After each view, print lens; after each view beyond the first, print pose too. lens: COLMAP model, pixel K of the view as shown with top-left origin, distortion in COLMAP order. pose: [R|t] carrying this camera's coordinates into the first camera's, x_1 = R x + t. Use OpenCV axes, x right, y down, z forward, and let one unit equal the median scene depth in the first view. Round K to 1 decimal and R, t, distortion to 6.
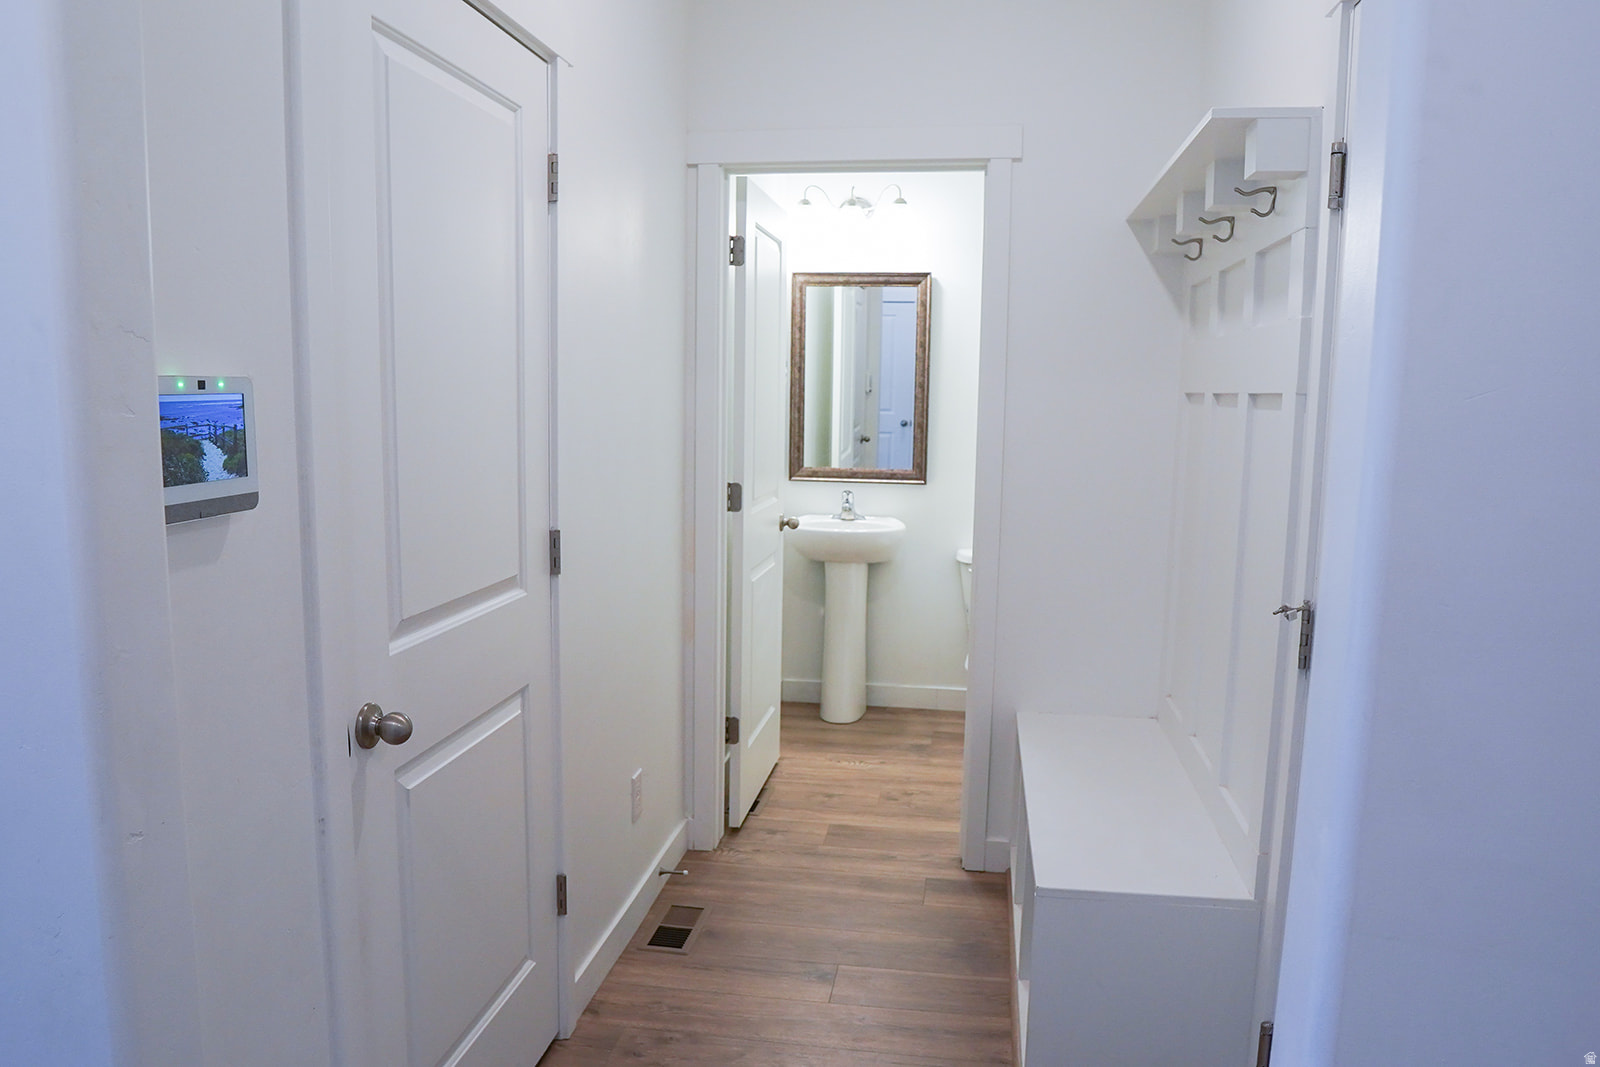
lens RADIAL K [[1130.1, 0, 793.1], [0, 1130.1, 553.6], [0, 0, 1]] dist [-0.112703, 0.074839]
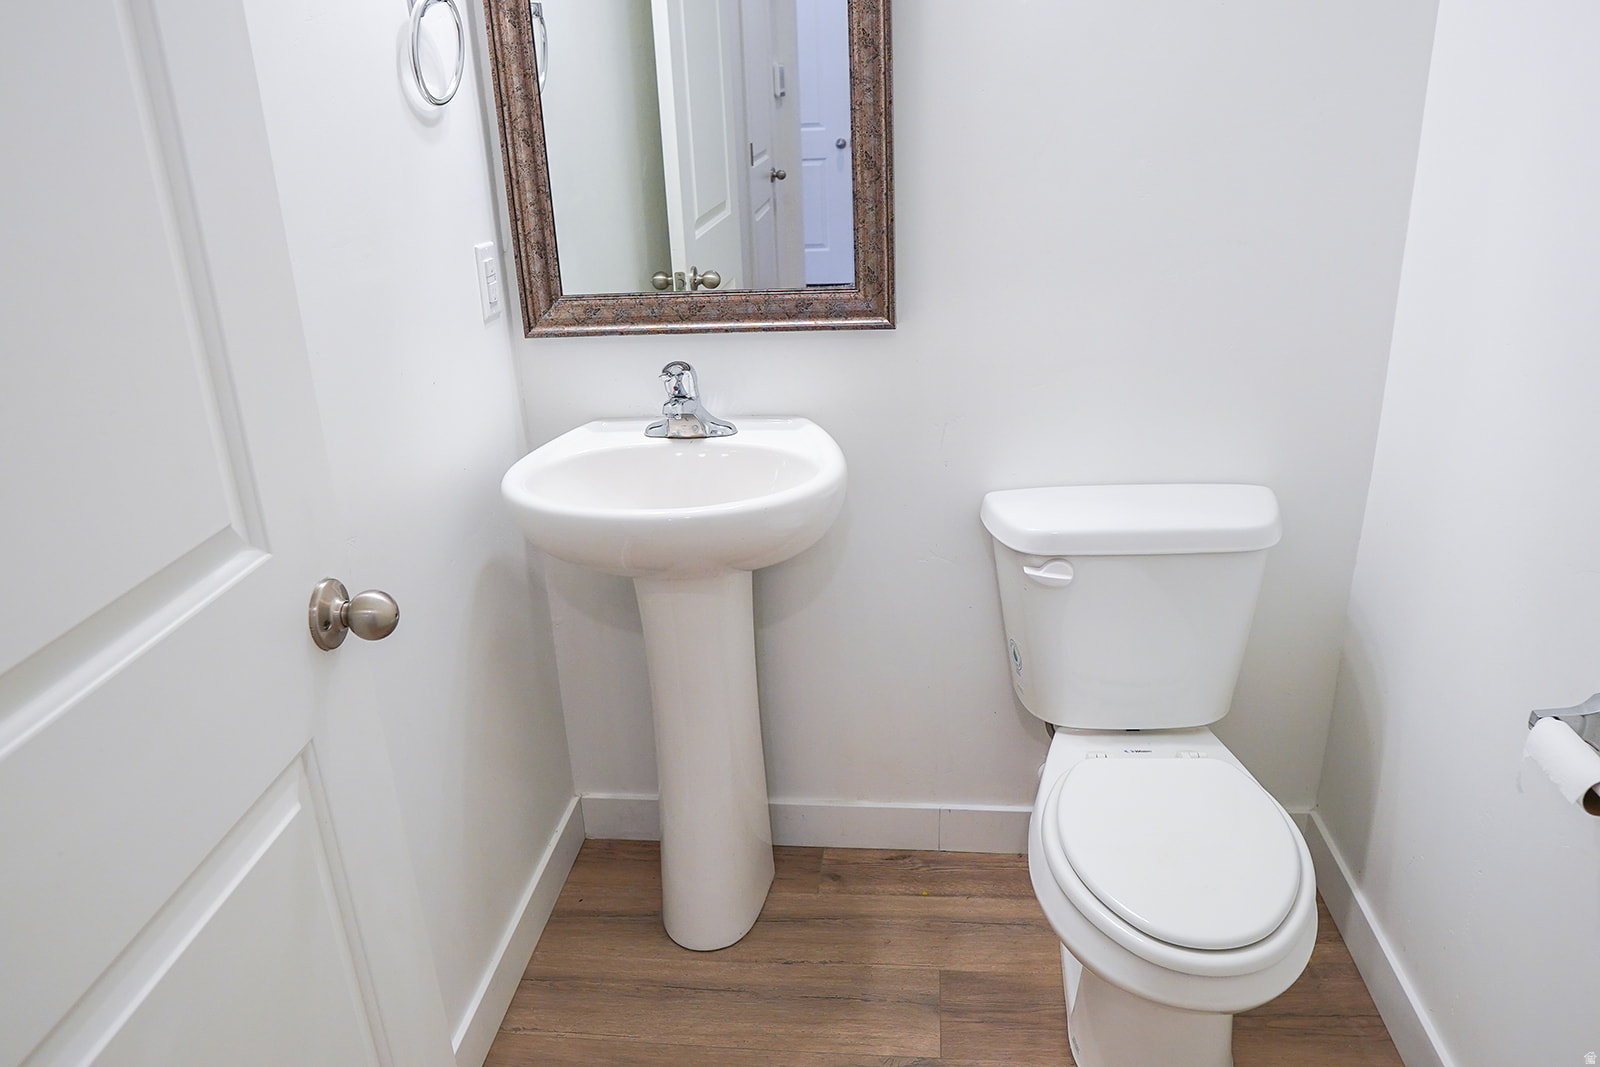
lens RADIAL K [[1130.1, 0, 793.1], [0, 1130.1, 553.6], [0, 0, 1]] dist [-0.112703, 0.074839]
pose [[0.996884, -0.073087, 0.029673, 0.068949], [0.064071, 0.969674, 0.235852, -0.078237], [-0.046011, -0.233216, 0.971336, 0.630606]]
